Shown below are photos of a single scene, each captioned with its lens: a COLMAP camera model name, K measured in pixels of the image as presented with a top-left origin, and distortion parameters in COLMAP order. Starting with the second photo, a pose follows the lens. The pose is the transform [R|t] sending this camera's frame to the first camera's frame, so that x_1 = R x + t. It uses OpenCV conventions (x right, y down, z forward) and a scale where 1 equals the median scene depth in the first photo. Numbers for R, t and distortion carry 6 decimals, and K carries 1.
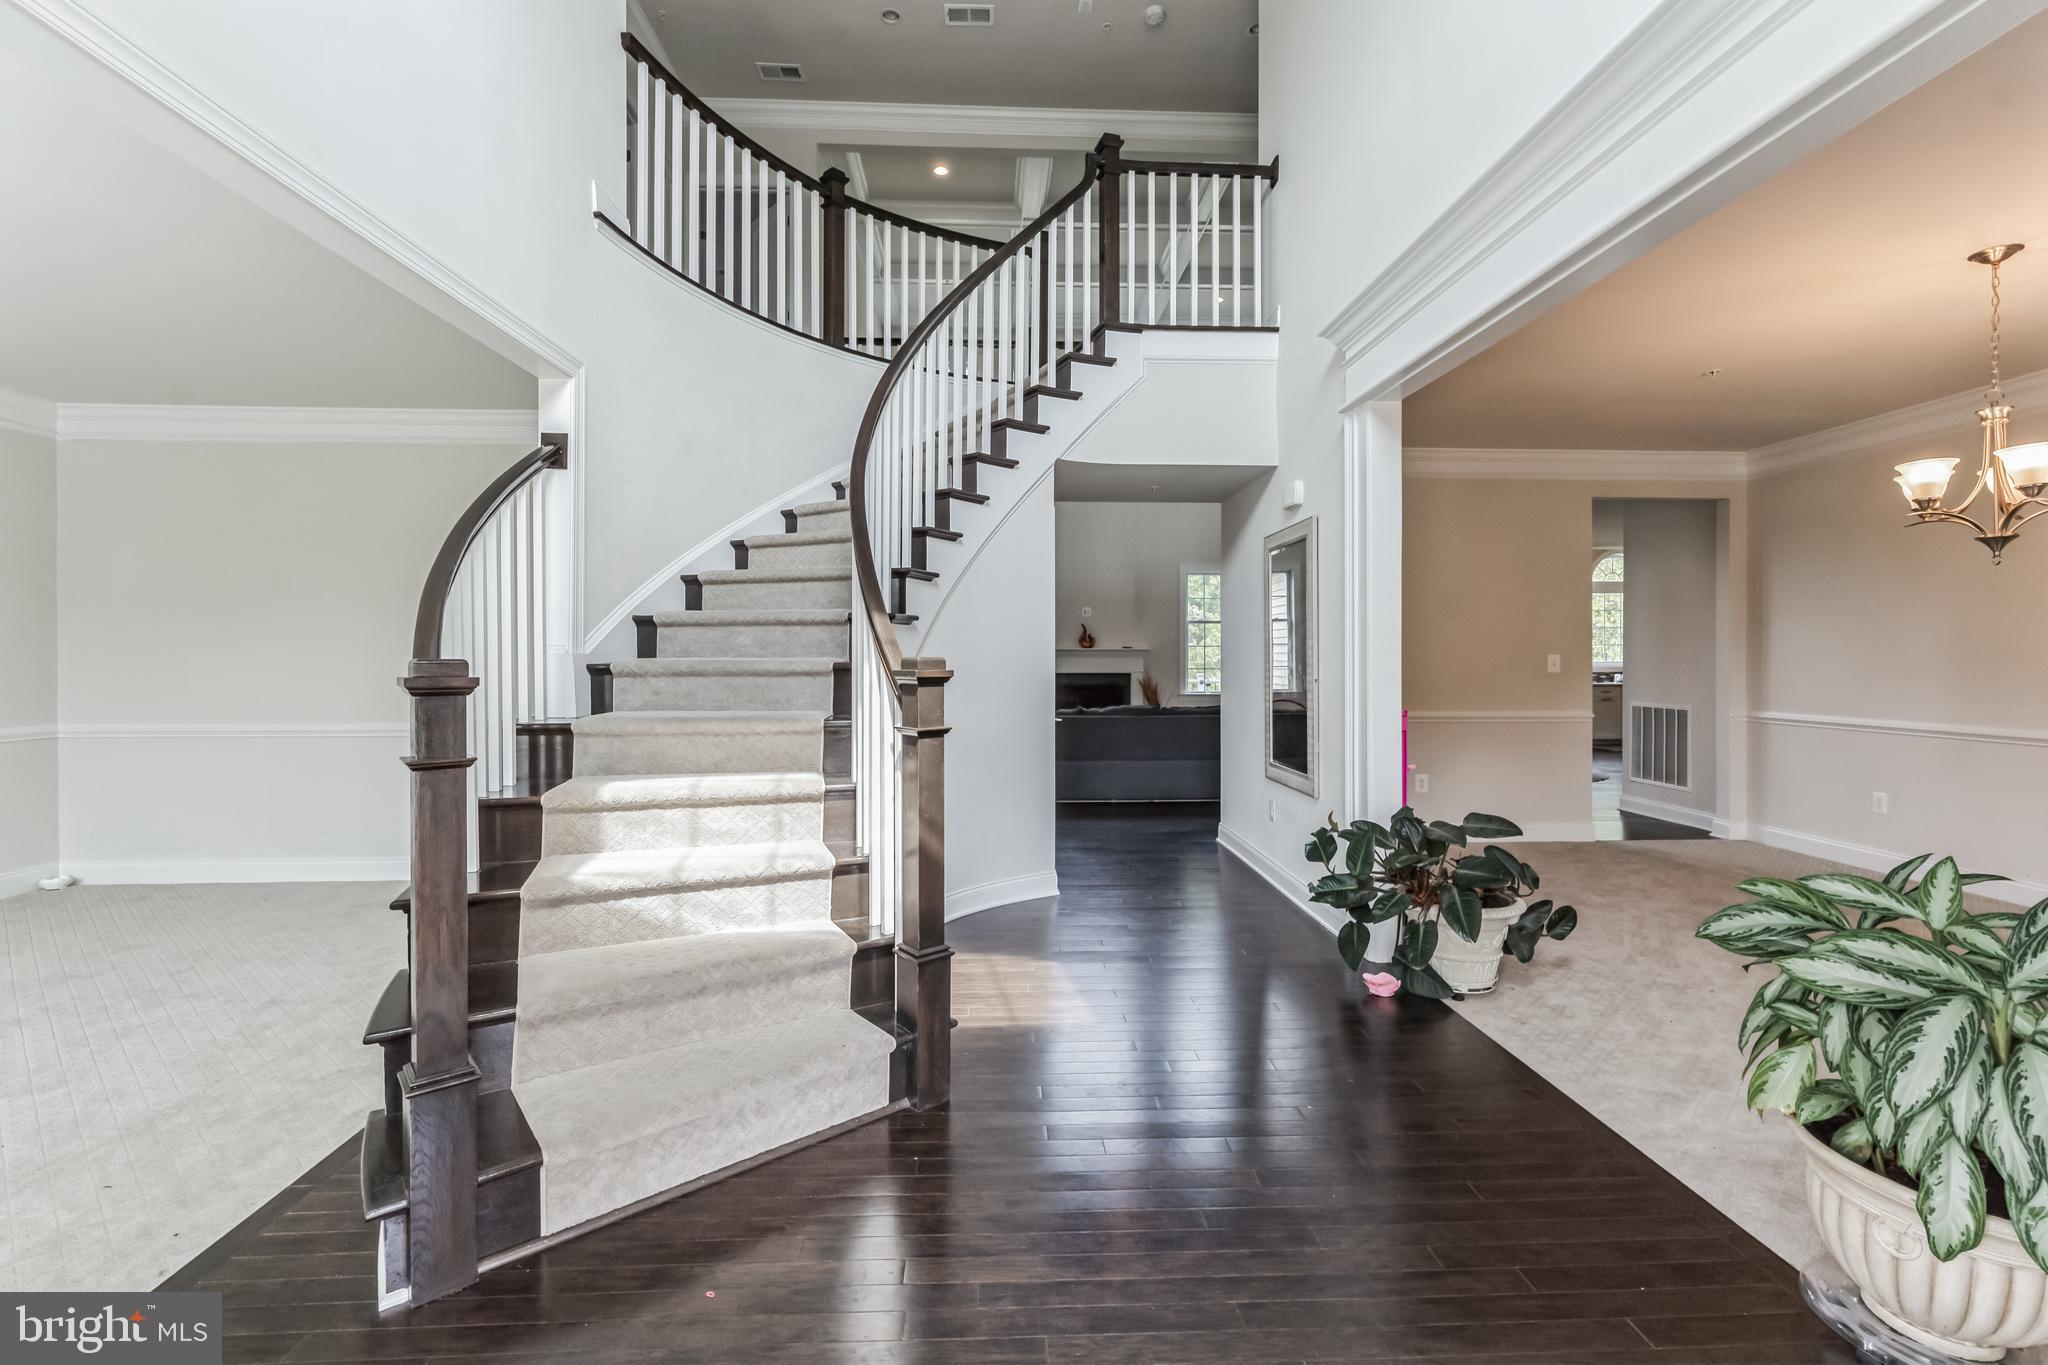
lens RADIAL K [[895.4, 0, 1020.2], [0, 895.4, 671.9], [0, 0, 1]] dist [-0.000413, -0.000030]
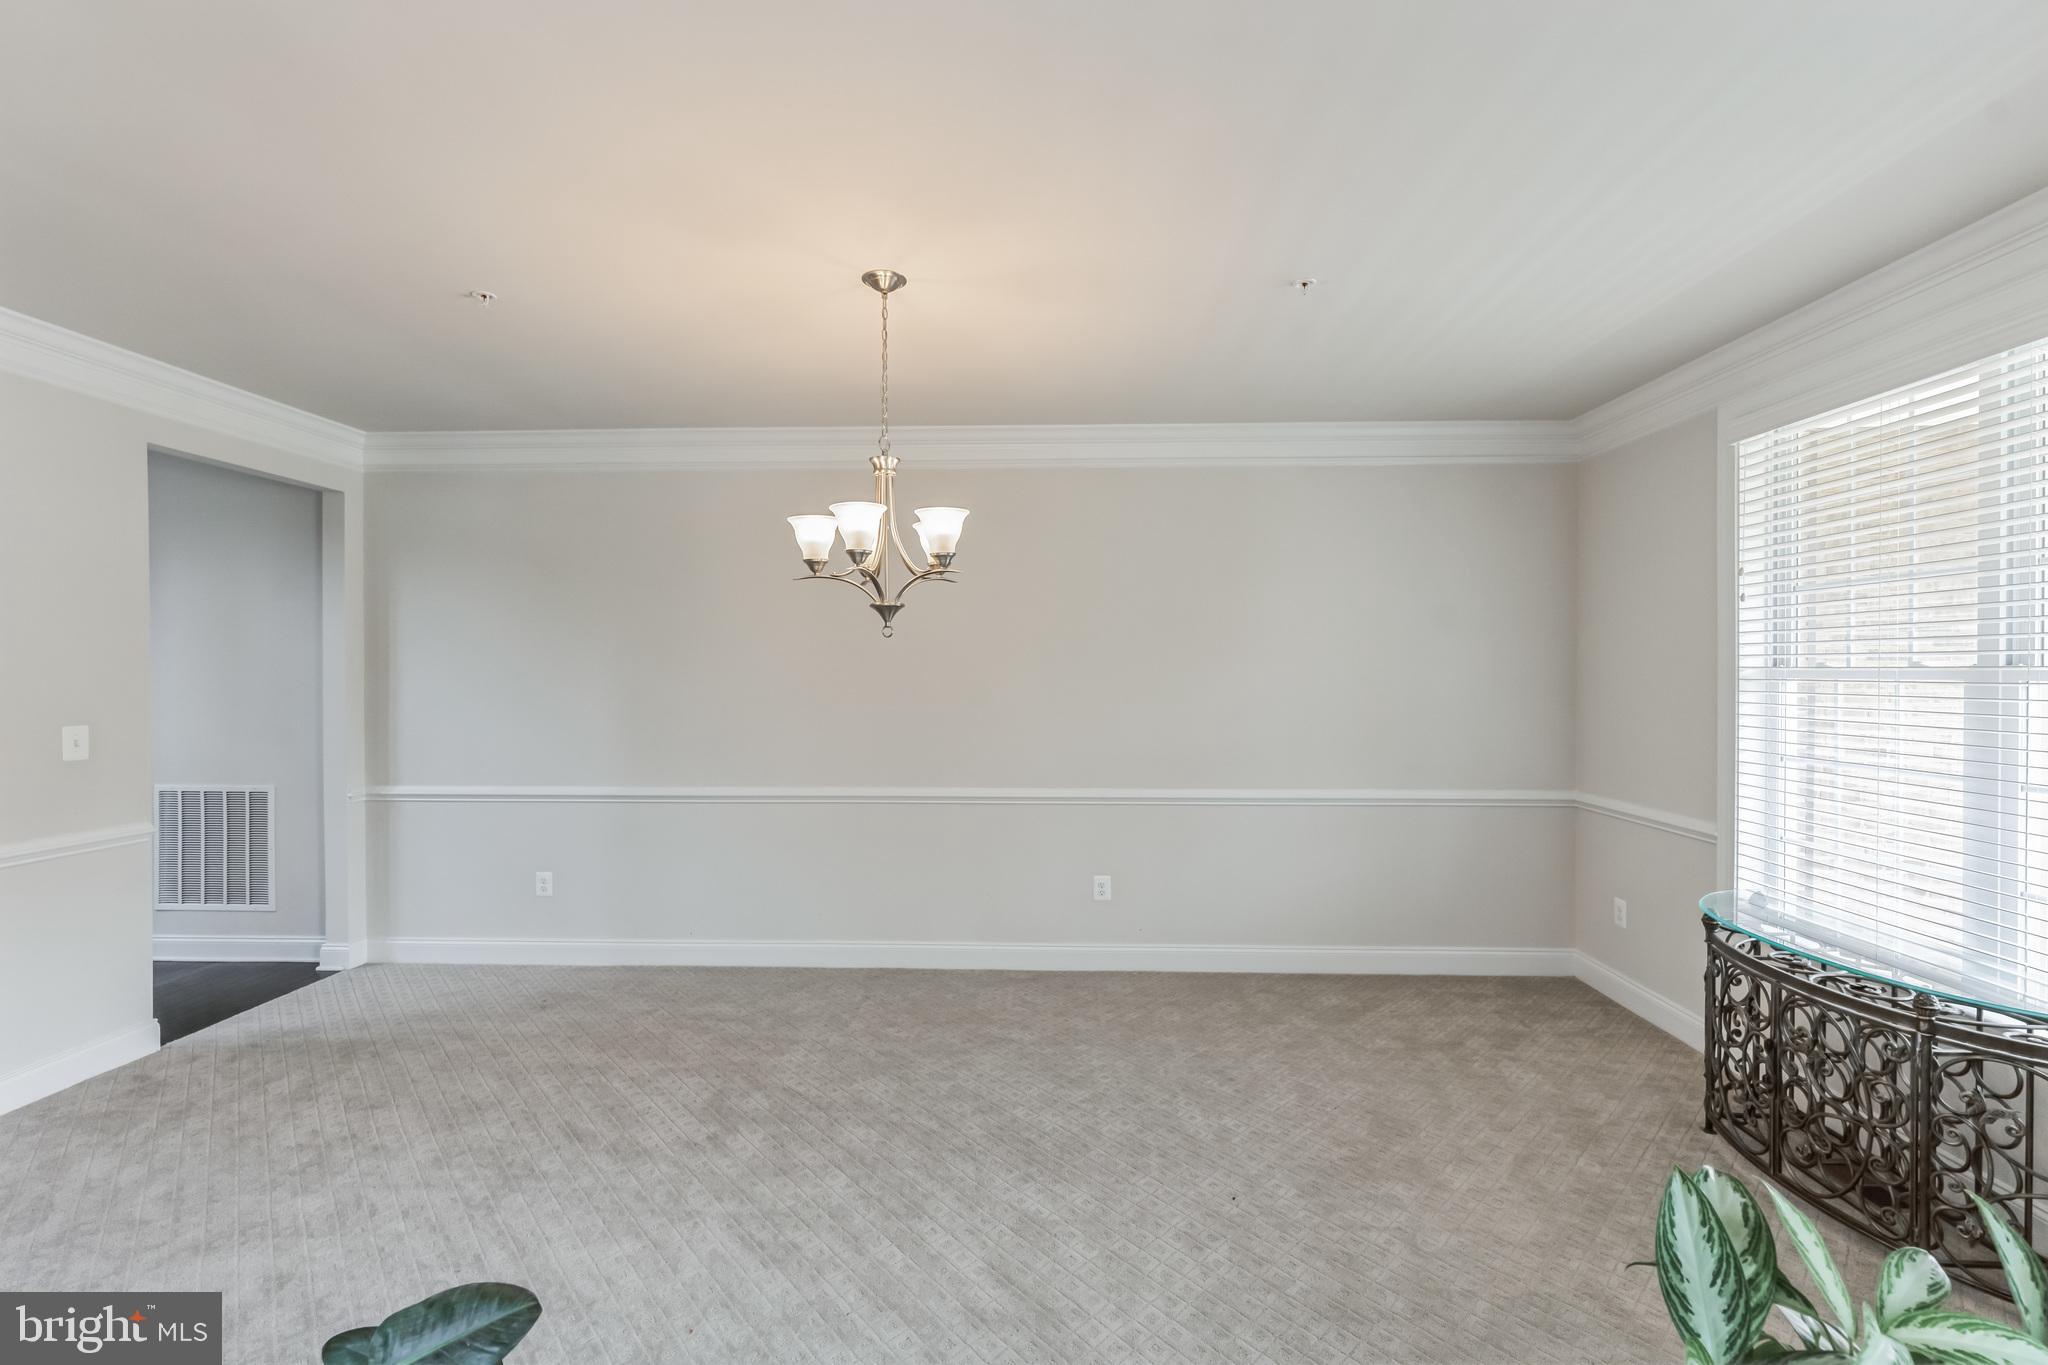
lens RADIAL K [[909.7, 0, 1024.5], [0, 909.7, 679.4], [0, 0, 1]] dist [-0.004265, 0.000024]
pose [[0.064996, -0.007929, 0.997854, 0.109157], [0.014077, 0.999876, 0.007028, -0.043111], [-0.997786, 0.013590, 0.065100, 0.424518]]
